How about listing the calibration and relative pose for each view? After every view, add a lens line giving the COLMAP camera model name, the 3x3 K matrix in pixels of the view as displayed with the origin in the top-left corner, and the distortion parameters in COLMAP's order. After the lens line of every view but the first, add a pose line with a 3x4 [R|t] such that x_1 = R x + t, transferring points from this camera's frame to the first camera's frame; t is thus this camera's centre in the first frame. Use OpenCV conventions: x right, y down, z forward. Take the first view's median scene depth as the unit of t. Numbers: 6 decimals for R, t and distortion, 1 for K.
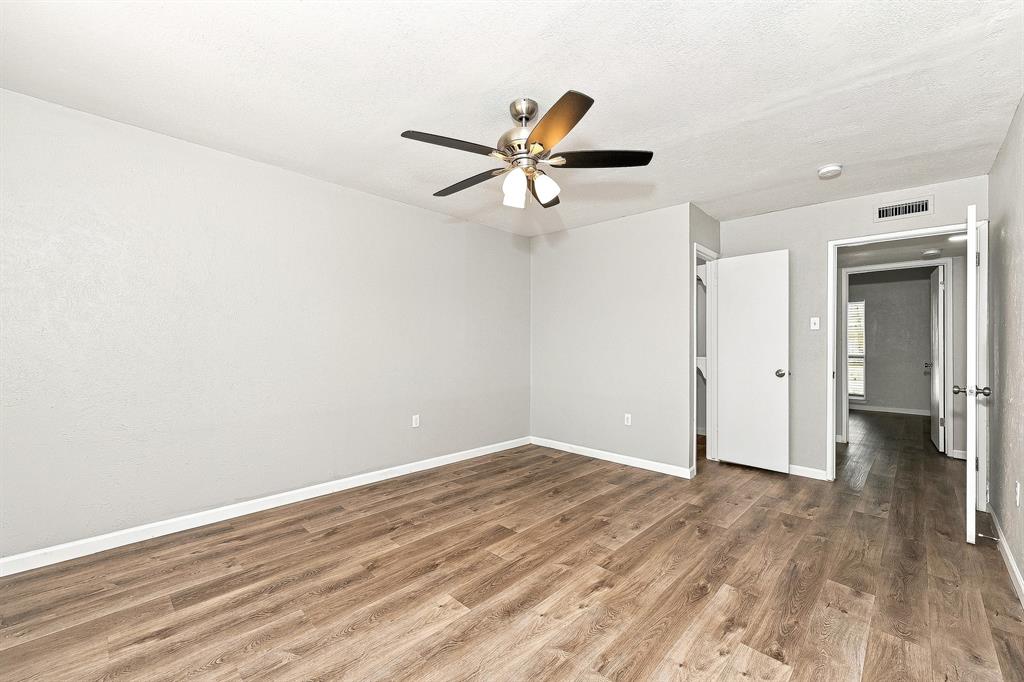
lens RADIAL K [[415.6, 0, 506.3], [0, 415.6, 339.6], [0, 0, 1]] dist [0.000489, -0.000300]
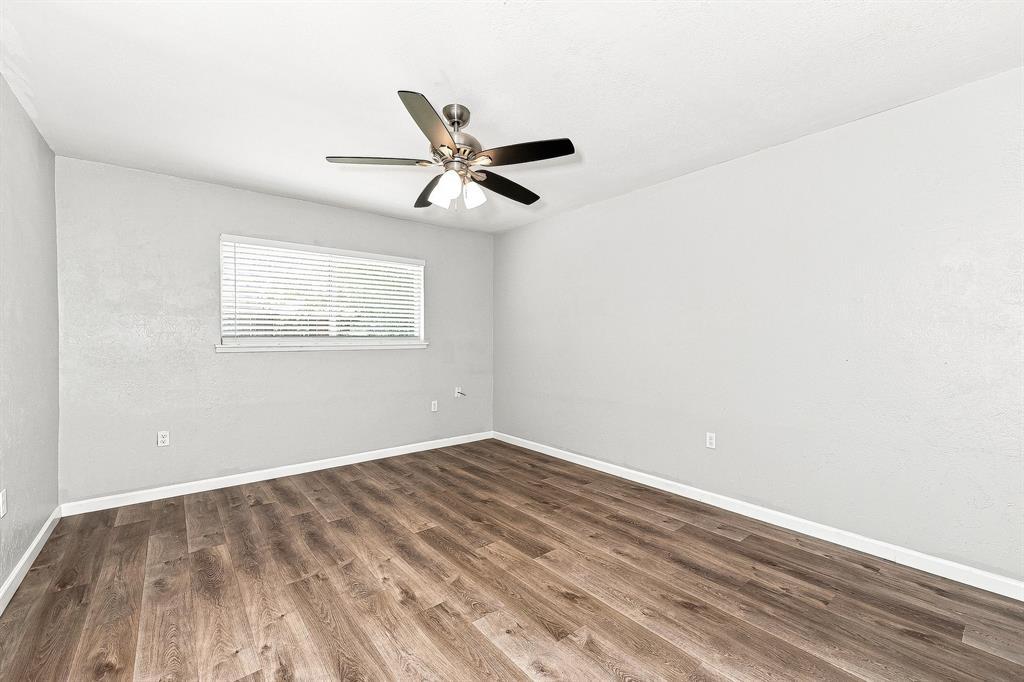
lens RADIAL K [[415.6, 0, 511.9], [0, 415.6, 325.5], [0, 0, 1]] dist [0.000489, -0.000300]
pose [[-0.105183, -0.039576, -0.993665, 1.019599], [0.007813, 0.999144, -0.040621, 0.011604], [0.994422, -0.012036, -0.104783, 1.168624]]
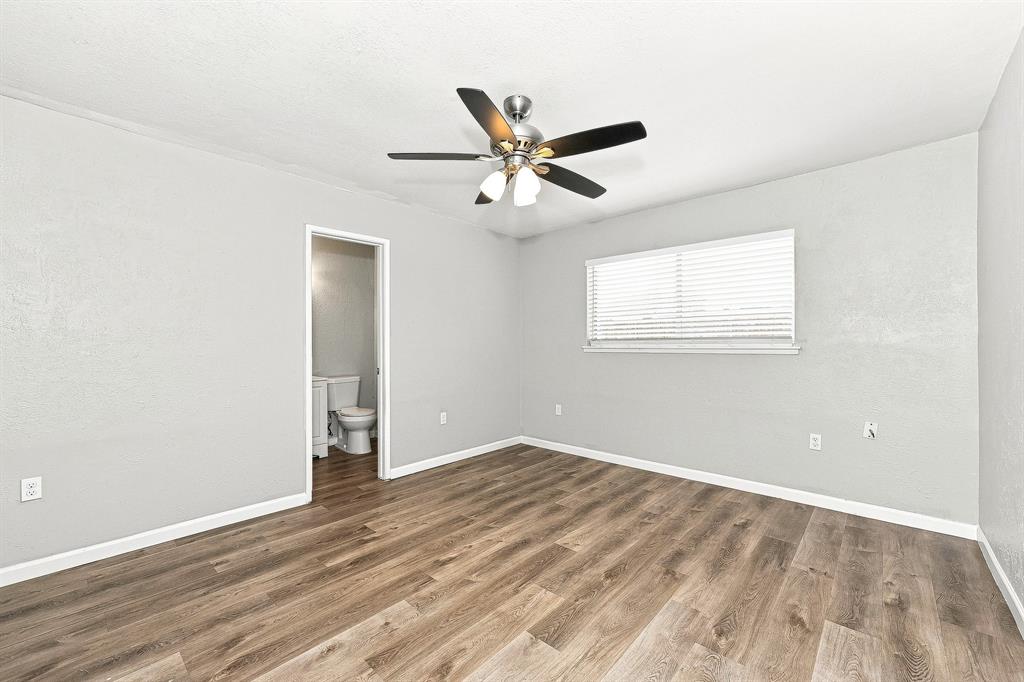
lens RADIAL K [[415.6, 0, 511.4], [0, 415.6, 345.0], [0, 0, 1]] dist [0.000489, -0.000300]
pose [[-0.998737, -0.003382, -0.050122, 0.095788], [-0.003310, 0.999993, -0.001527, 0.013812], [0.050126, -0.001359, -0.998742, 1.839532]]
